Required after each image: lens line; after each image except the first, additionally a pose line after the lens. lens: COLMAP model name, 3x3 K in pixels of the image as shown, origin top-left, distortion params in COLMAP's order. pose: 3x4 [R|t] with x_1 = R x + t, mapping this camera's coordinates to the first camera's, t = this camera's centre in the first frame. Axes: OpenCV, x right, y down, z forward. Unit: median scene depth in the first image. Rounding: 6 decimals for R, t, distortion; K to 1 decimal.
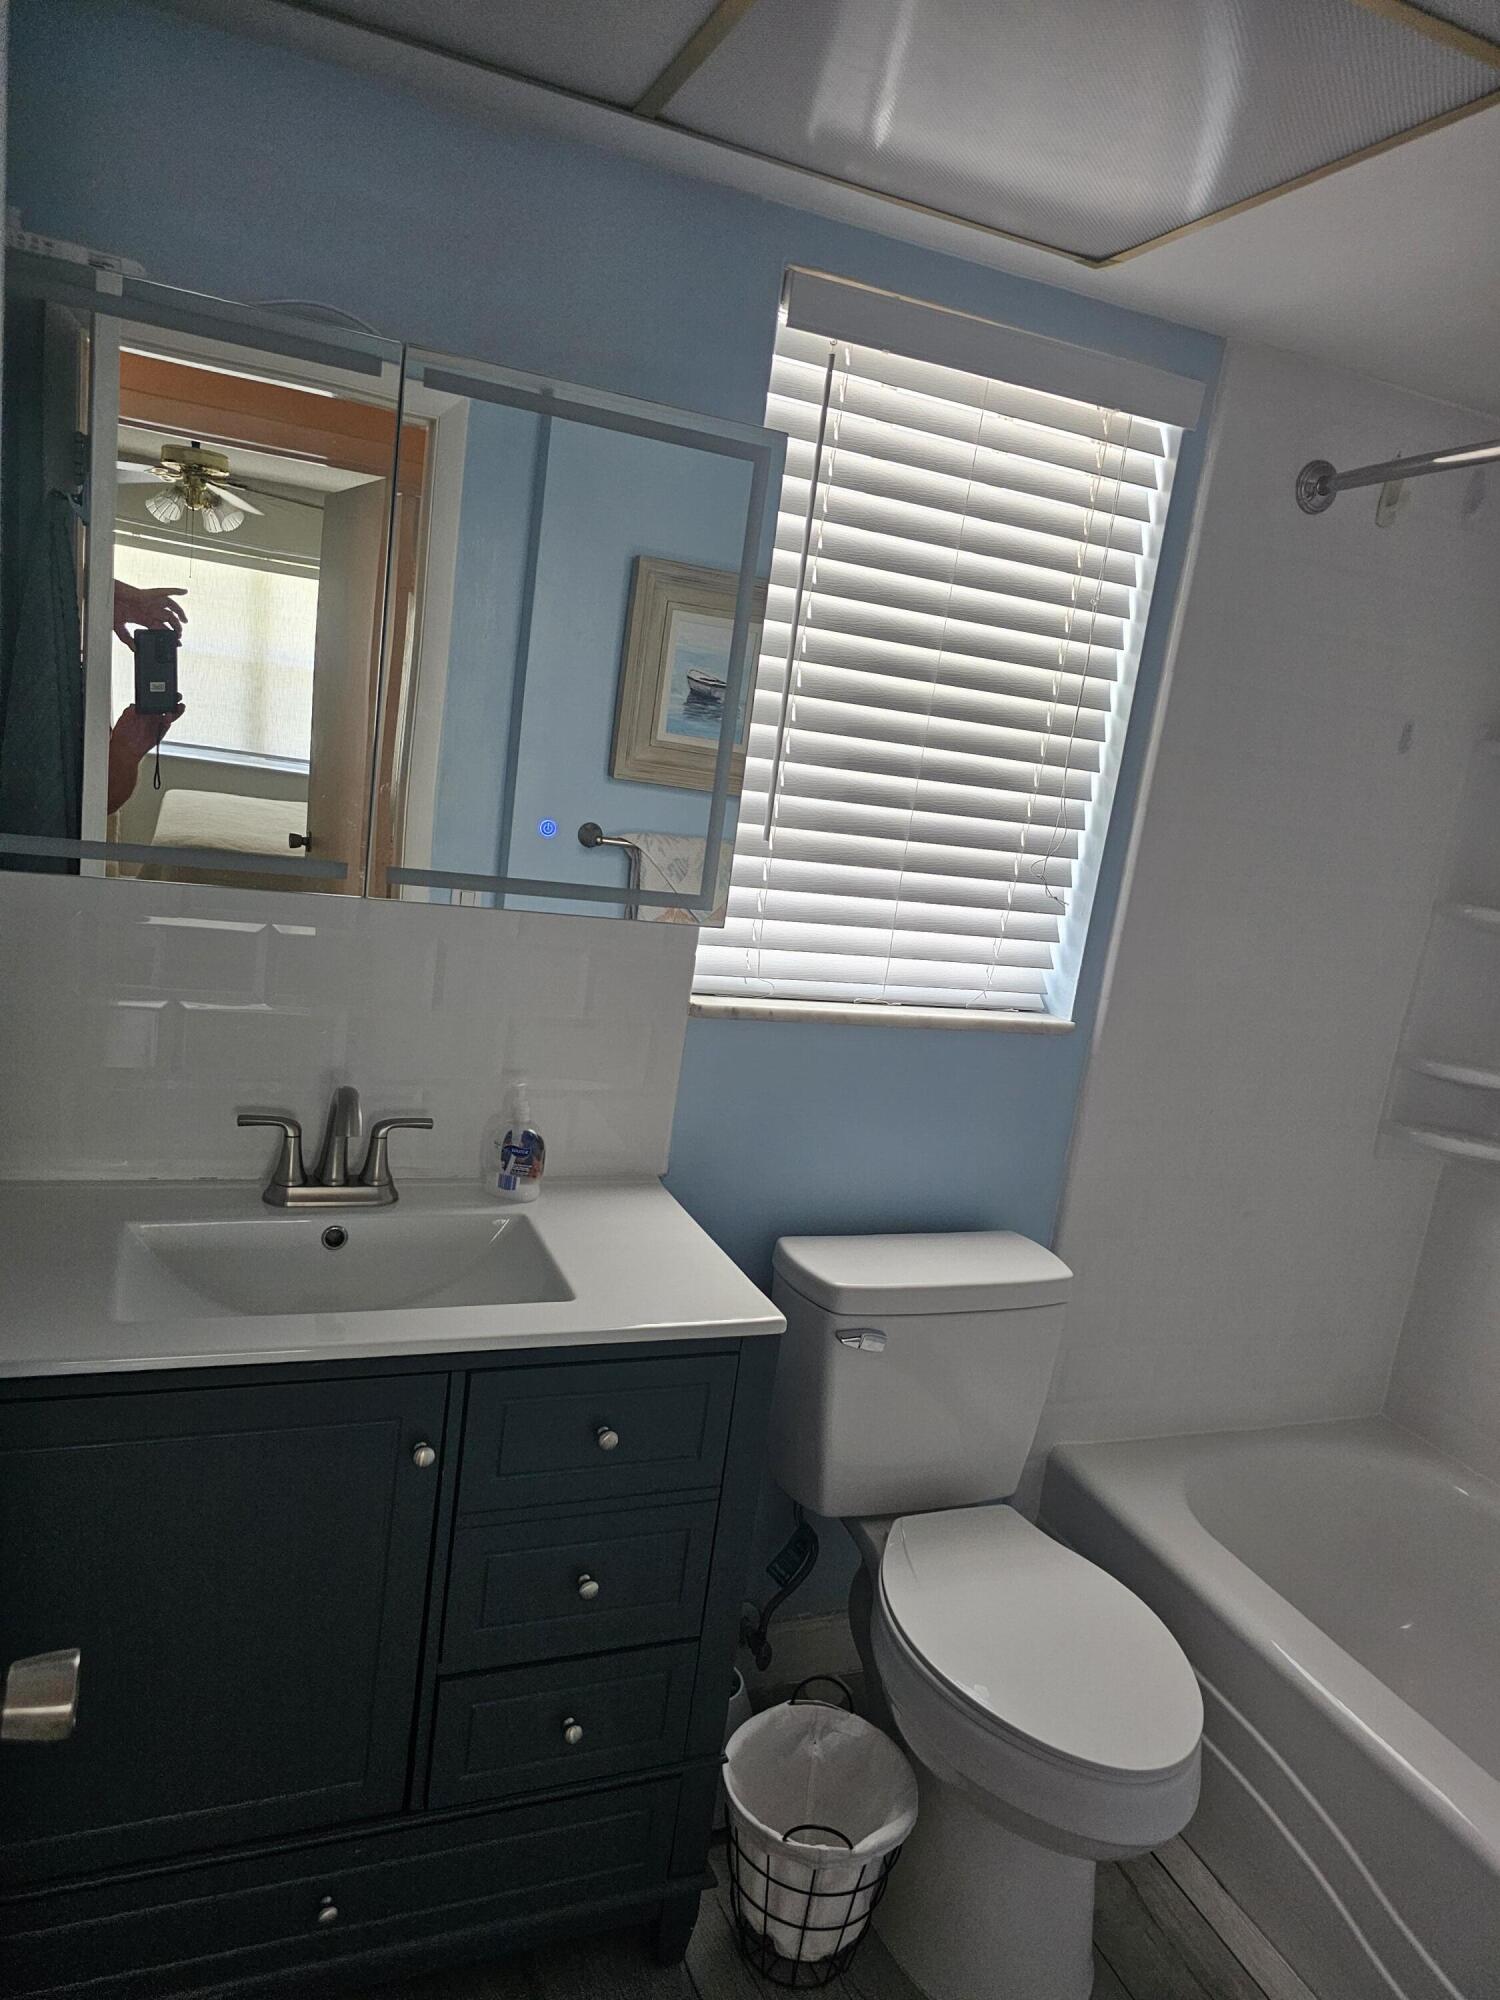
lens RADIAL K [[1333.3, 0, 732.2], [0, 1333.3, 1011.6], [0, 0, 1]] dist [0.054984, -0.049101]
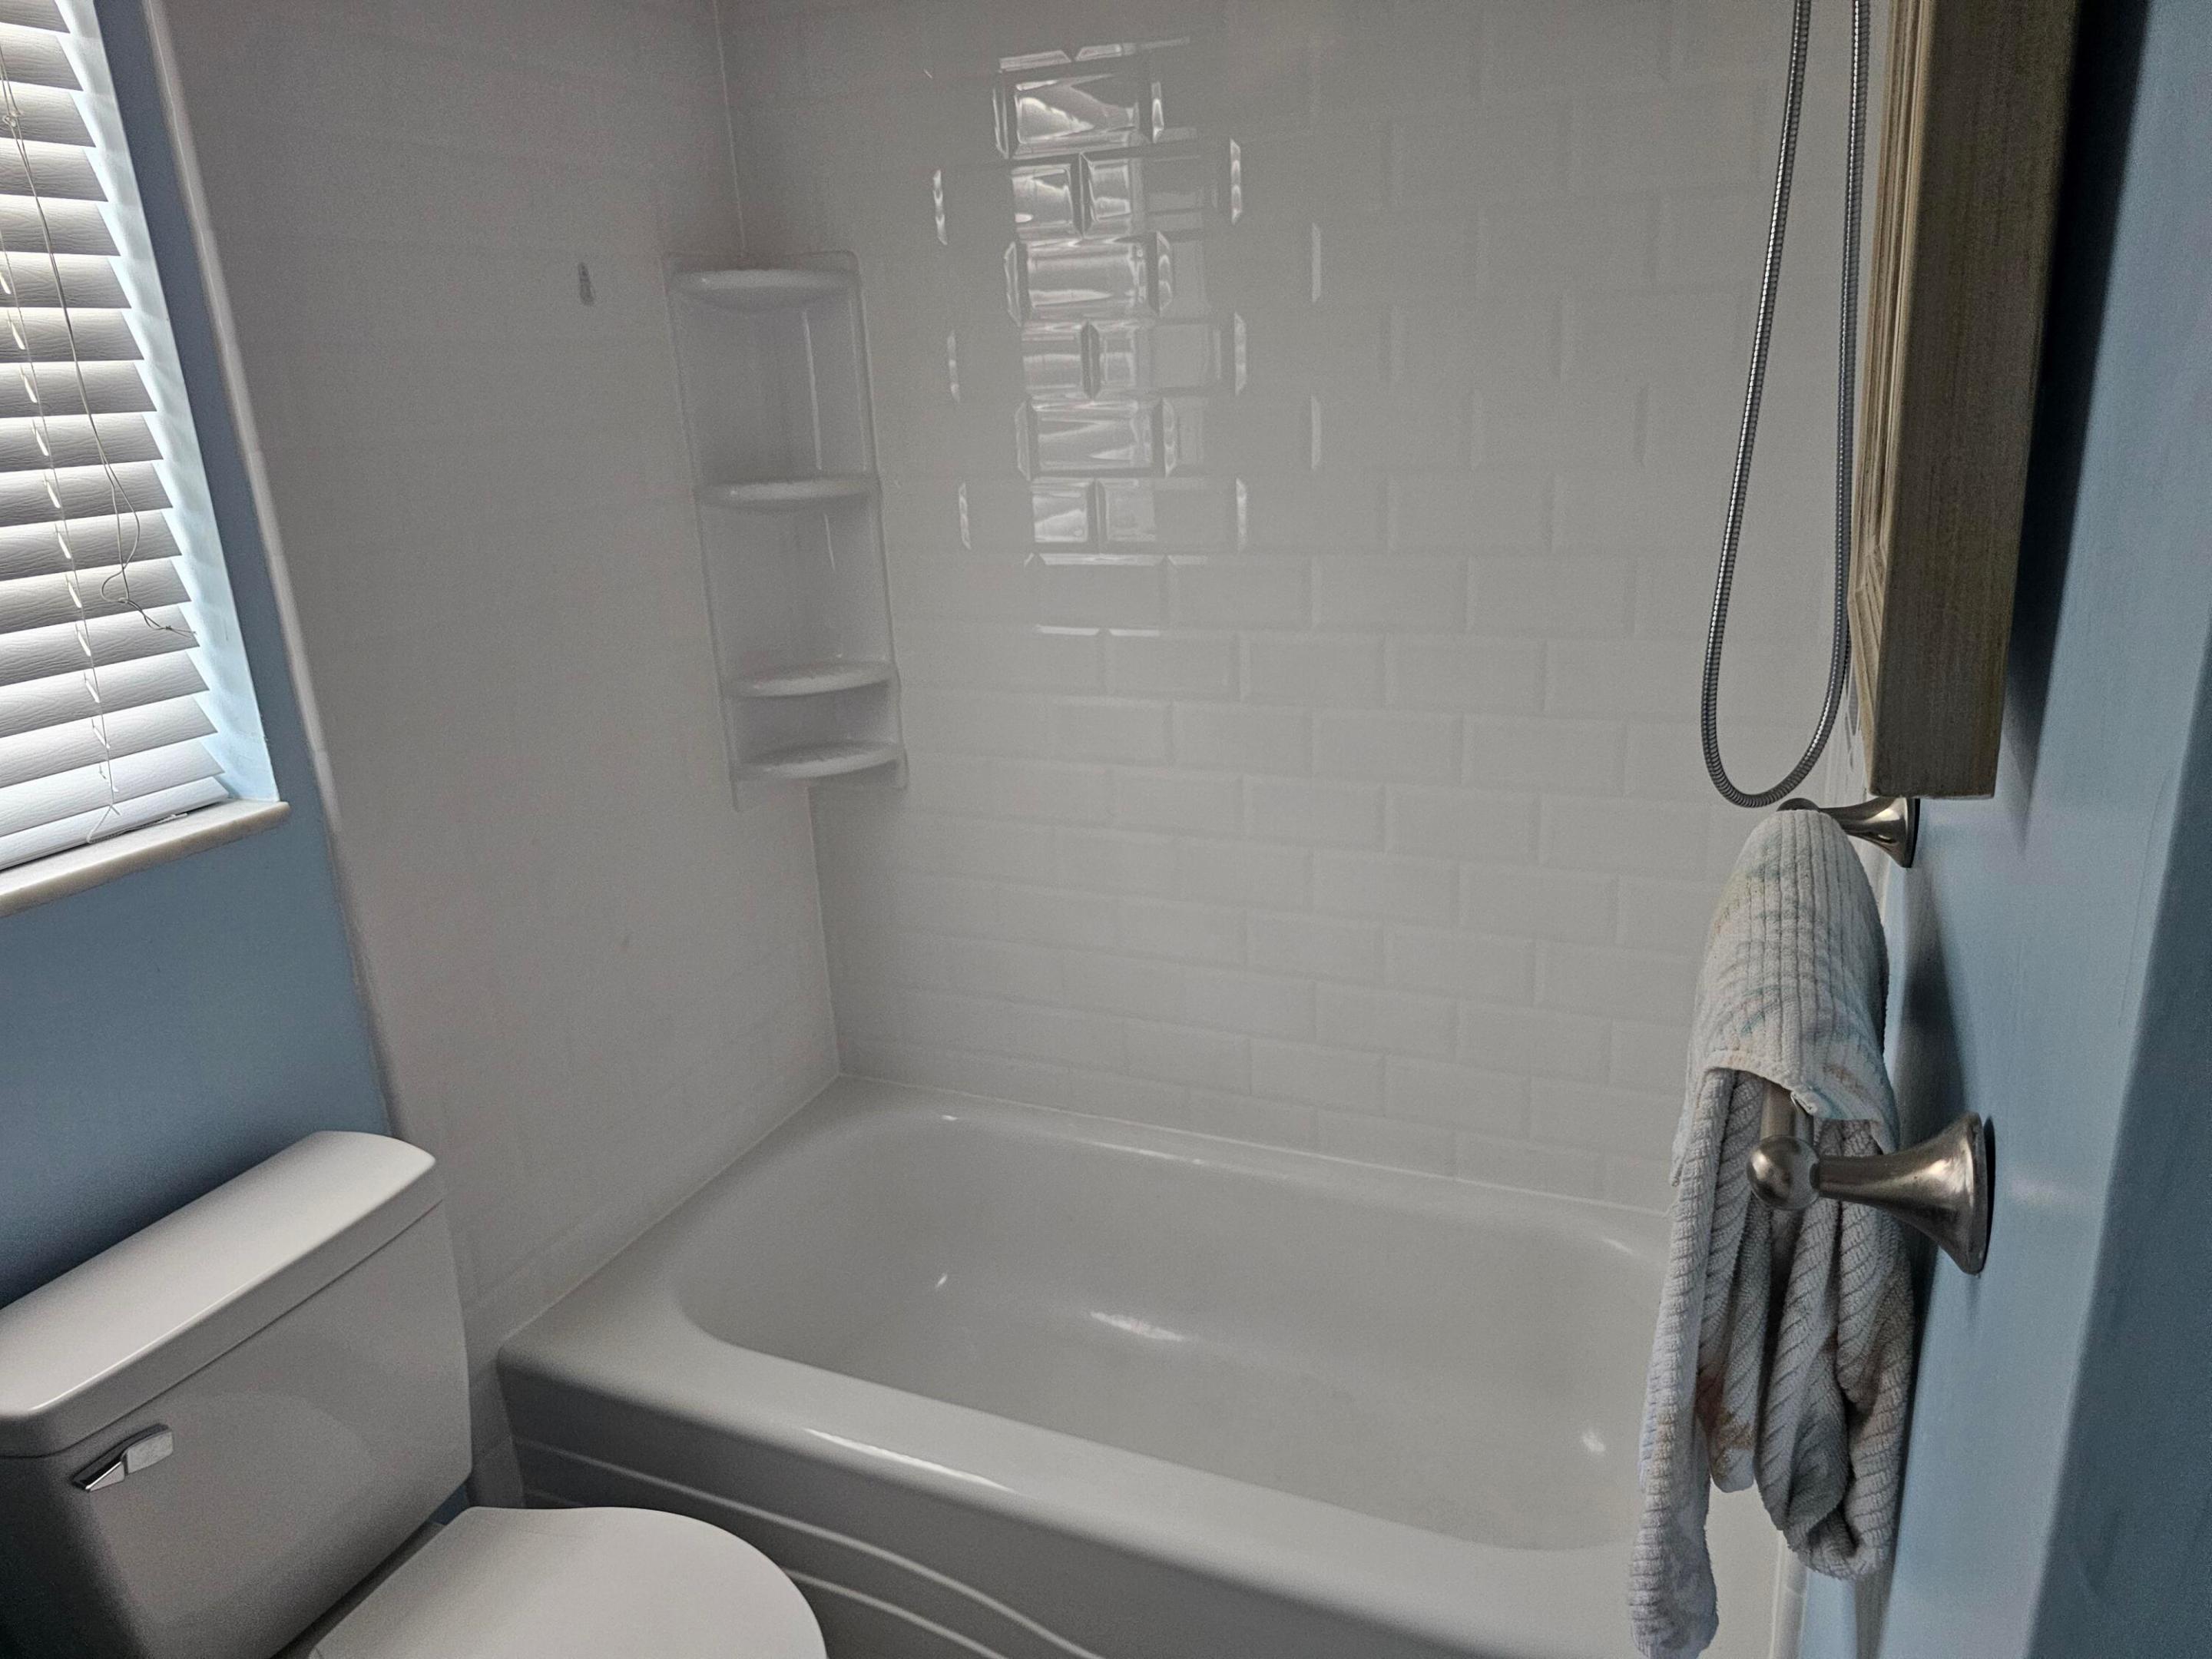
lens RADIAL K [[1474.6, 0, 1110.8], [0, 1474.6, 826.8], [0, 0, 1]] dist [0.054984, -0.049101]
pose [[0.695162, -0.370817, 0.615828, 0.089994], [0.277784, 0.928706, 0.245645, -0.050574], [-0.663013, 0.000304, 0.748608, 0.208731]]
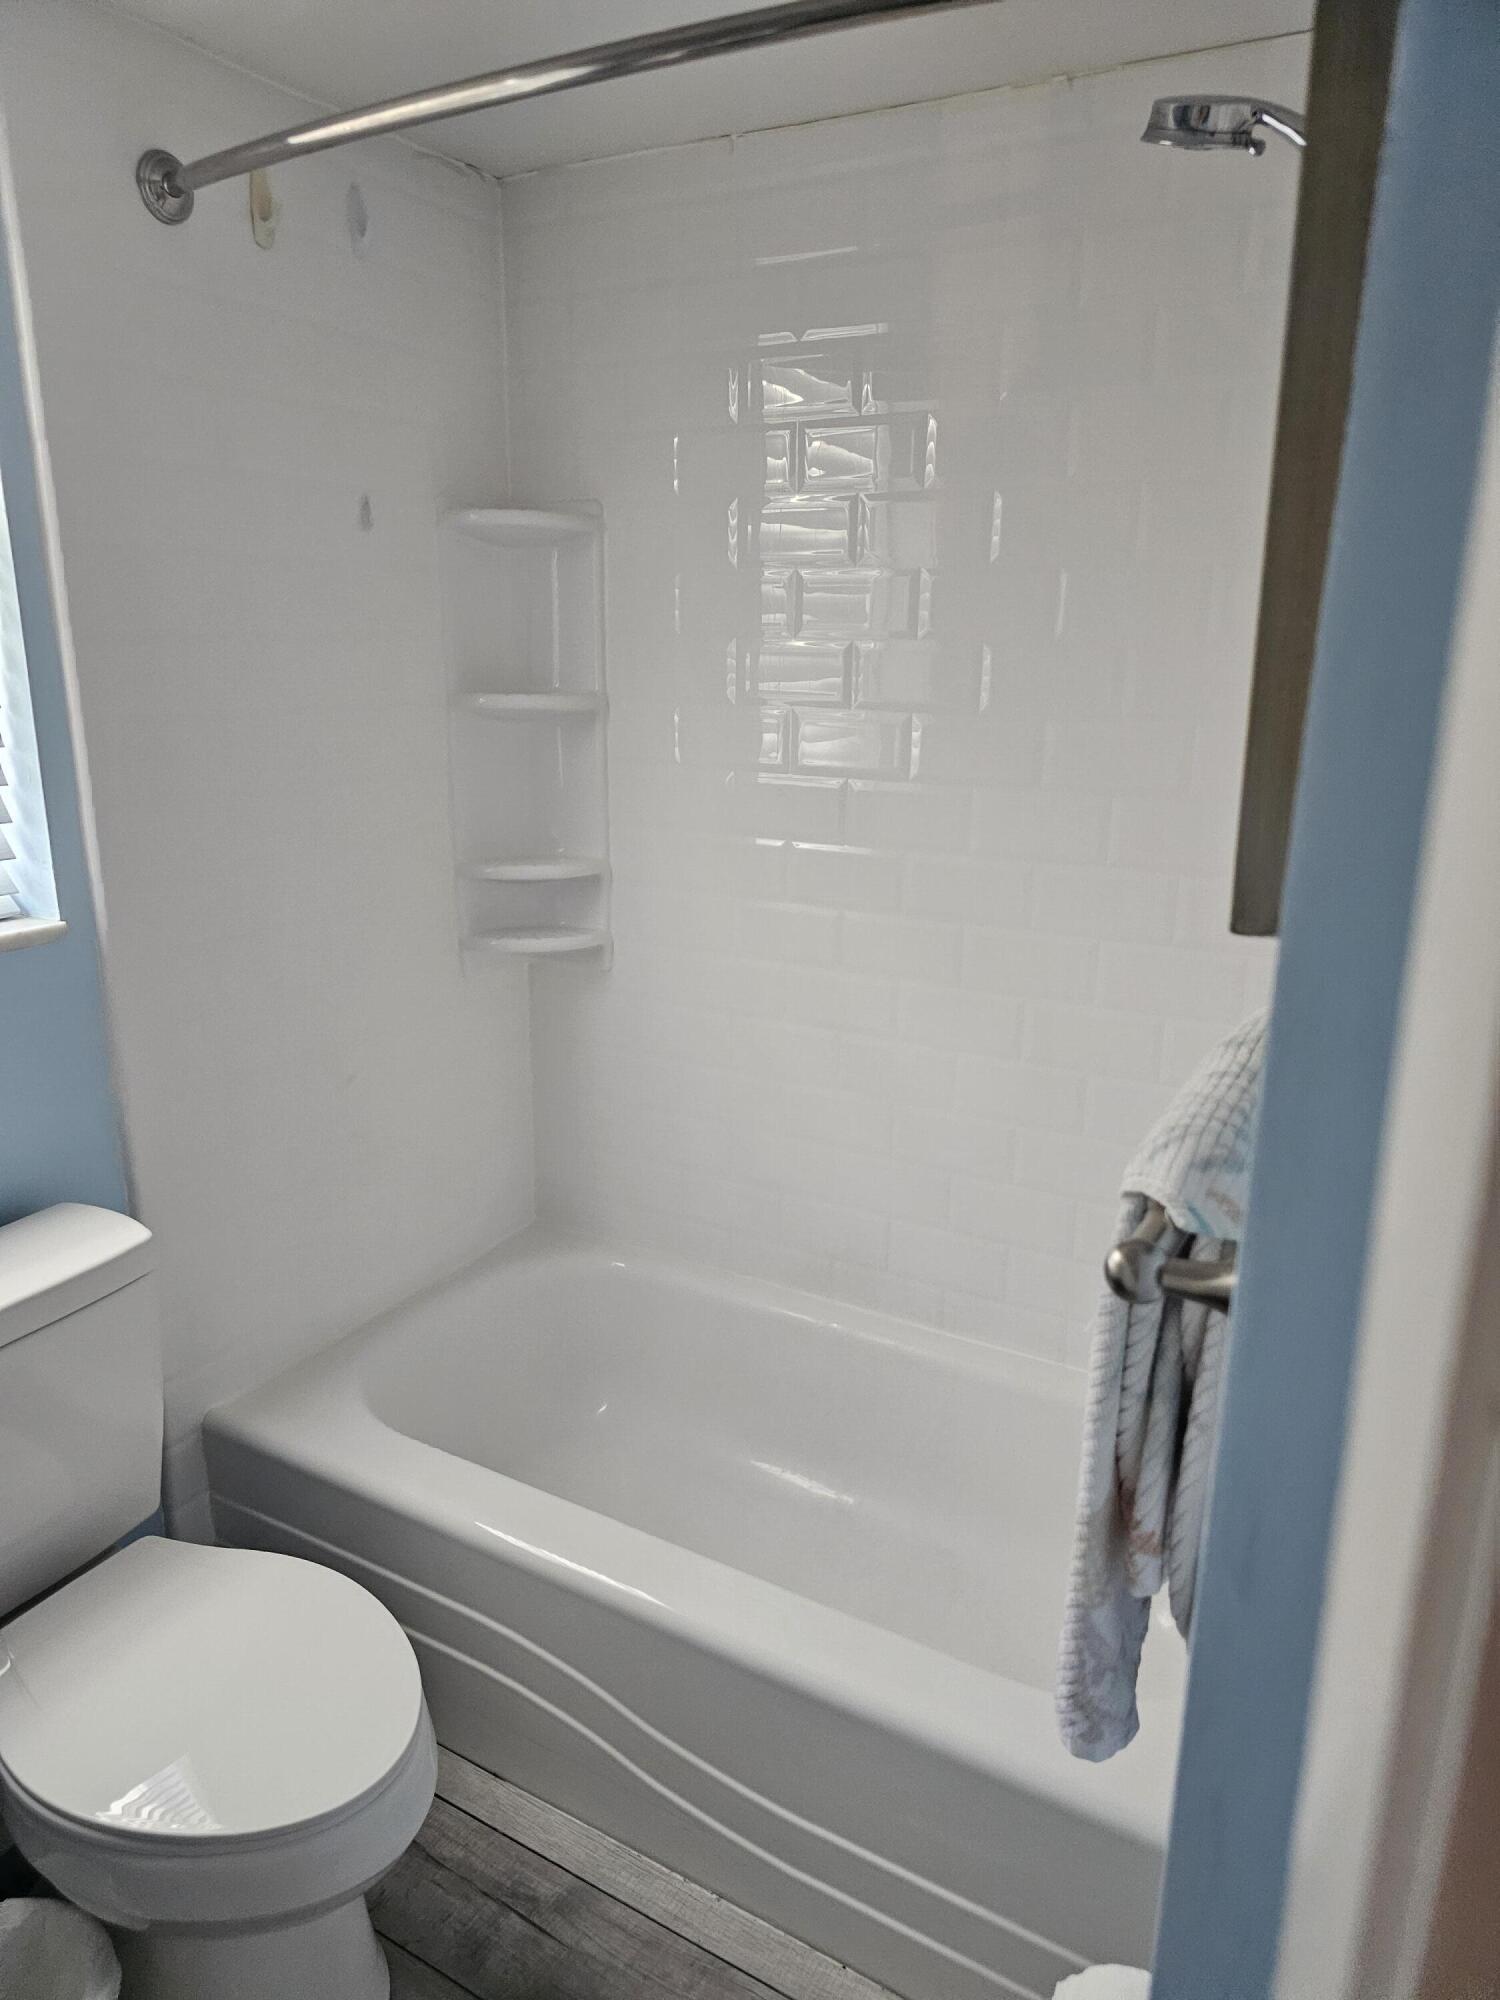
lens RADIAL K [[1333.3, 0, 741.0], [0, 1333.3, 1015.3], [0, 0, 1]] dist [0.054984, -0.049101]
pose [[0.782169, -0.286299, 0.553393, 0.123511], [0.214508, 0.957617, 0.192238, -0.005985], [-0.584977, -0.031655, 0.810432, 0.152219]]
